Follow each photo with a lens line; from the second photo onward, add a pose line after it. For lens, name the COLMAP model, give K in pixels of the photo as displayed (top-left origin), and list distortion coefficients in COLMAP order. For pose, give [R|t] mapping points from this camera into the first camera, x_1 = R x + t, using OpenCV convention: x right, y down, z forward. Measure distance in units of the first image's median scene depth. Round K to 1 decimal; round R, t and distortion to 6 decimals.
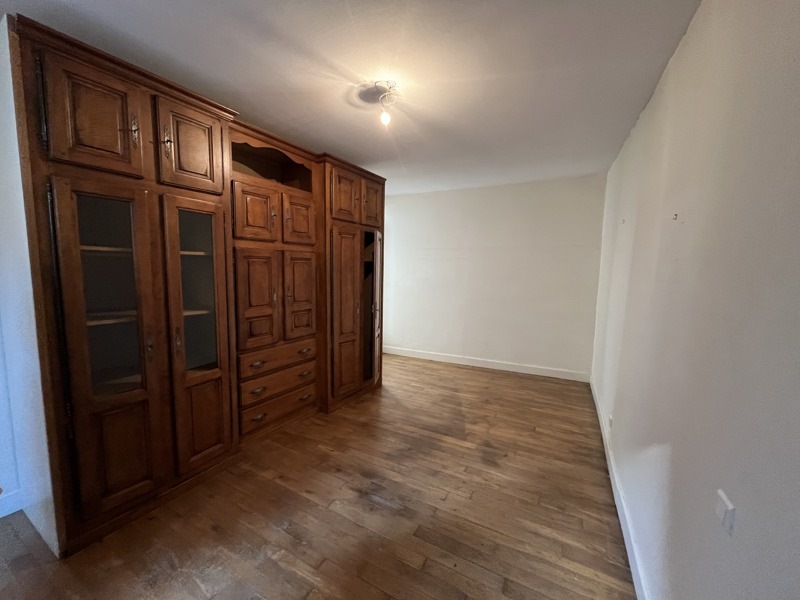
lens RADIAL K [[322.0, 0, 395.4], [0, 322.0, 298.2], [0, 0, 1]] dist [0.012119, -0.000400]
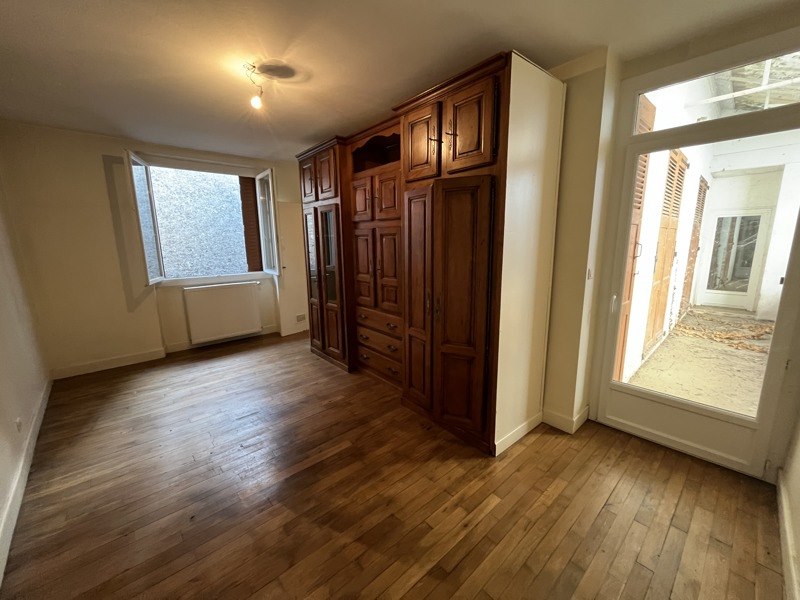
lens RADIAL K [[322.0, 0, 395.4], [0, 322.0, 298.2], [0, 0, 1]] dist [0.012119, -0.000400]
pose [[-0.332596, 0.162056, -0.929041, 0.671290], [-0.074143, 0.977583, 0.197066, -0.128101], [0.940150, 0.134426, -0.313124, 1.366016]]
